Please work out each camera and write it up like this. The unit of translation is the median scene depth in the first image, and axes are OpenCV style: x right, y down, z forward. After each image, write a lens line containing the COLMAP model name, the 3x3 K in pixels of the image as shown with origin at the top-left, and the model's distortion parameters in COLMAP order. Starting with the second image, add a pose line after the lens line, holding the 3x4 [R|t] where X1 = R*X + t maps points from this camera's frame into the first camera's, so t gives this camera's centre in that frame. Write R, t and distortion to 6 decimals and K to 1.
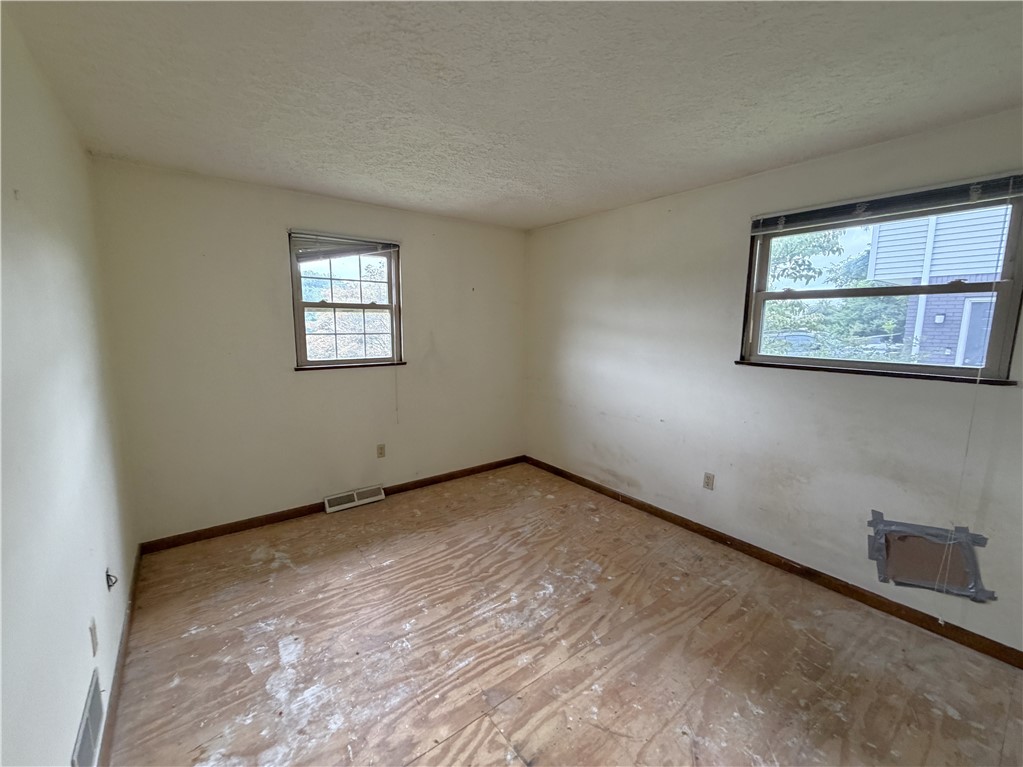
lens RADIAL K [[415.6, 0, 507.4], [0, 415.6, 381.6], [0, 0, 1]] dist [-0.001106, -0.000159]
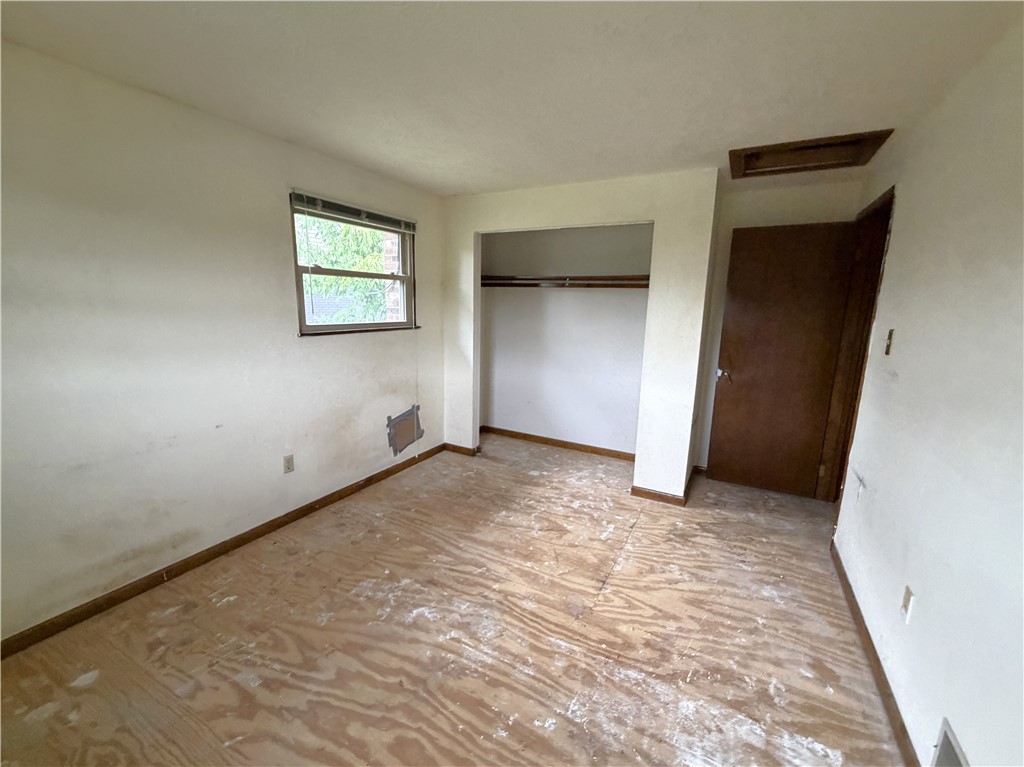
lens RADIAL K [[416.0, 0, 508.6], [0, 416.0, 382.1], [0, 0, 1]] dist [-0.001106, -0.000159]
pose [[-0.394629, -0.188509, 0.899295, -0.758121], [0.105421, 0.962977, 0.248118, -0.174967], [-0.912773, 0.192719, -0.360146, 1.218576]]
